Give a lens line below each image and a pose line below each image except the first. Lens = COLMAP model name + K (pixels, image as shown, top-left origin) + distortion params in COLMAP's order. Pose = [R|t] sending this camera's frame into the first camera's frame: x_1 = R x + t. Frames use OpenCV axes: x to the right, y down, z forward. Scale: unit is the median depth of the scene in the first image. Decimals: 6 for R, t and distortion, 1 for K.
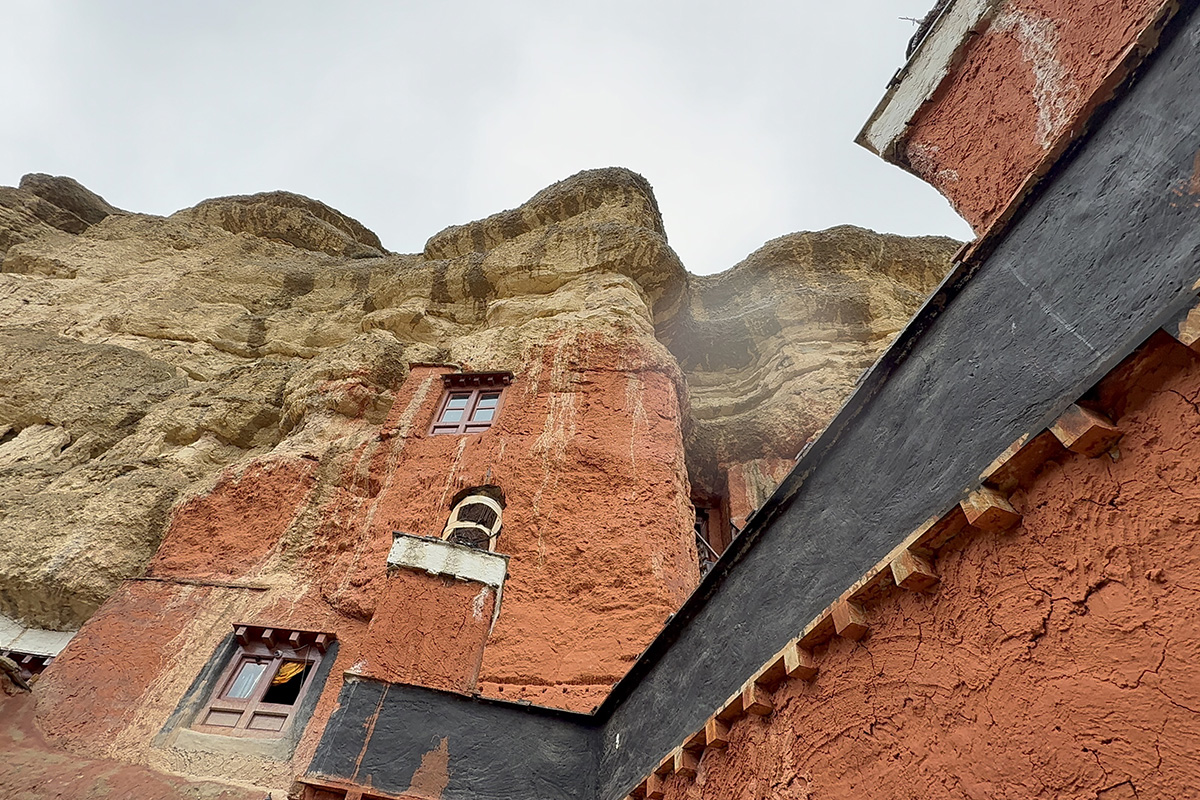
lens RADIAL K [[611.2, 0, 591.6], [0, 611.2, 397.0], [0, 0, 1]] dist [-0.027651, 0.037051]
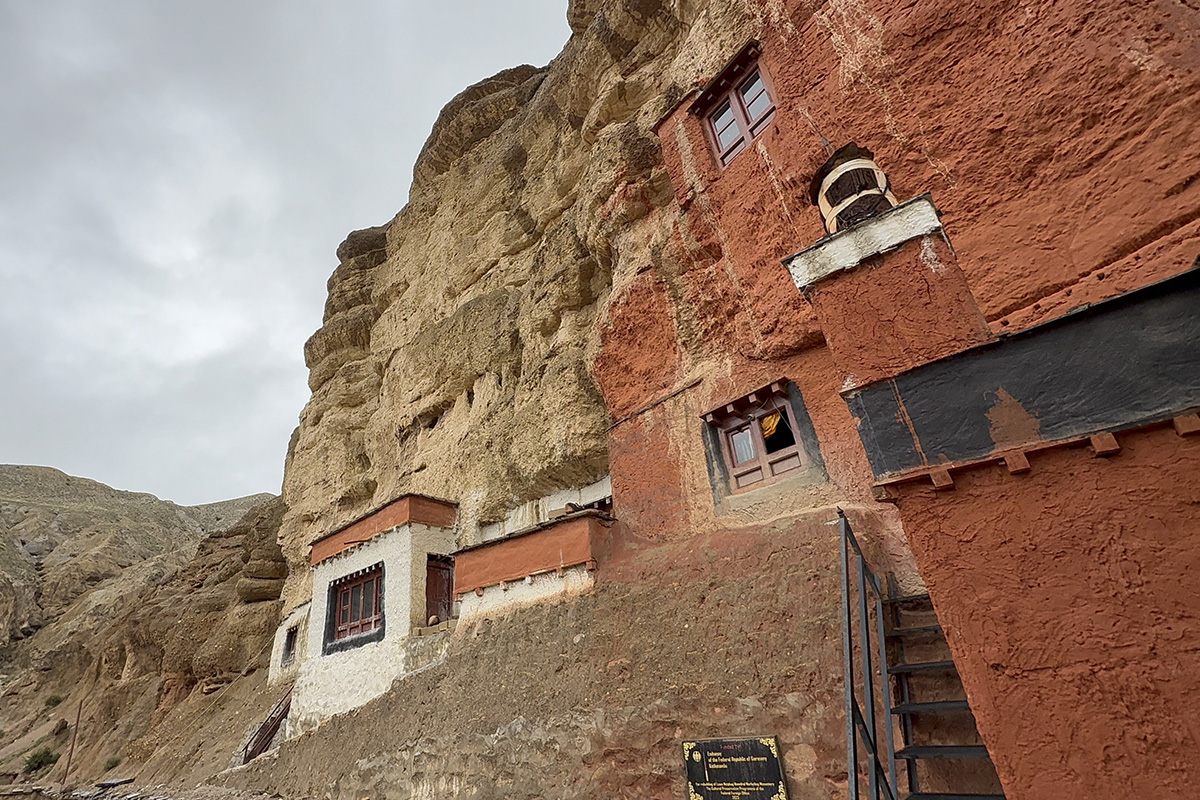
lens RADIAL K [[613.0, 0, 494.7], [0, 613.0, 390.9], [0, 0, 1]] dist [-0.031302, 0.035250]
pose [[0.570375, -0.495147, -0.655364, -0.031460], [0.698426, 0.712279, 0.069705, -0.004173], [0.432288, -0.497482, 0.752090, 0.006405]]
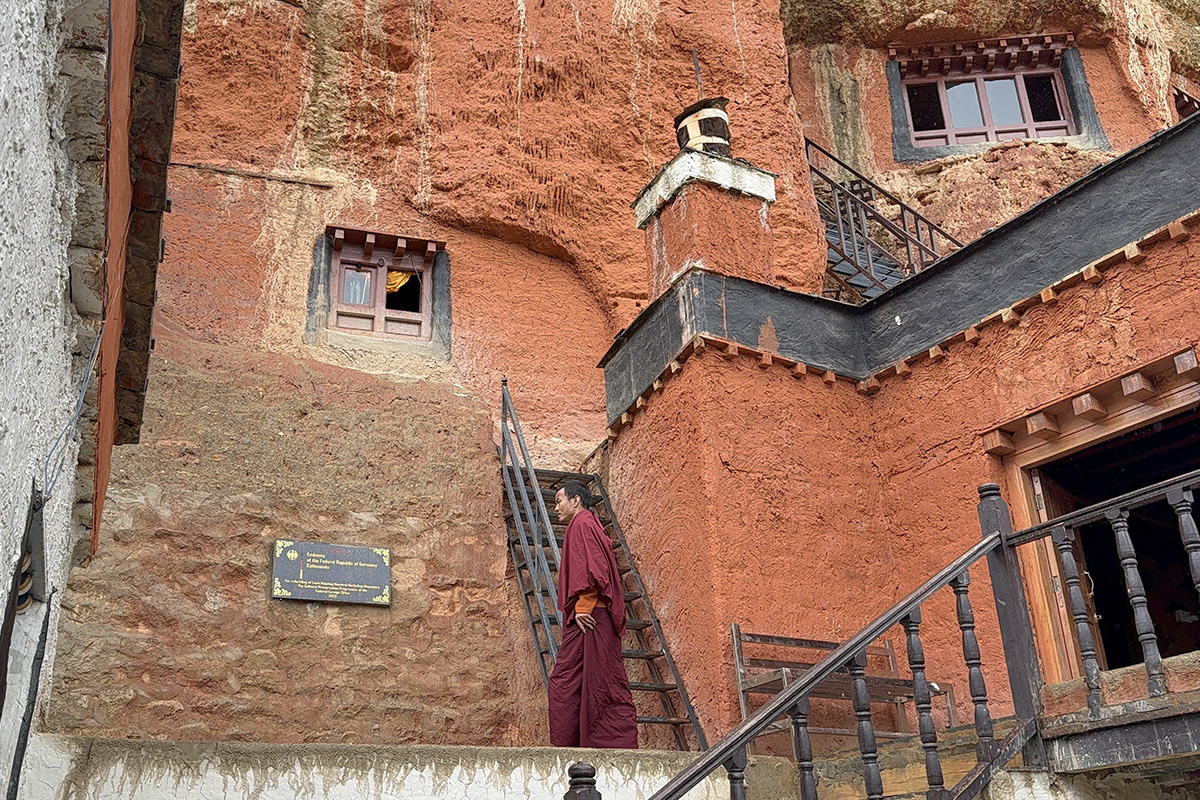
lens RADIAL K [[1035.7, 0, 600.0], [0, 1035.7, 400.0], [0, 0, 1]] dist [0.086918, -0.009646]
pose [[0.972953, 0.006225, 0.230918, -0.438044], [-0.113707, 0.883053, 0.455289, -0.097084], [-0.201078, -0.469232, 0.859877, -0.359799]]
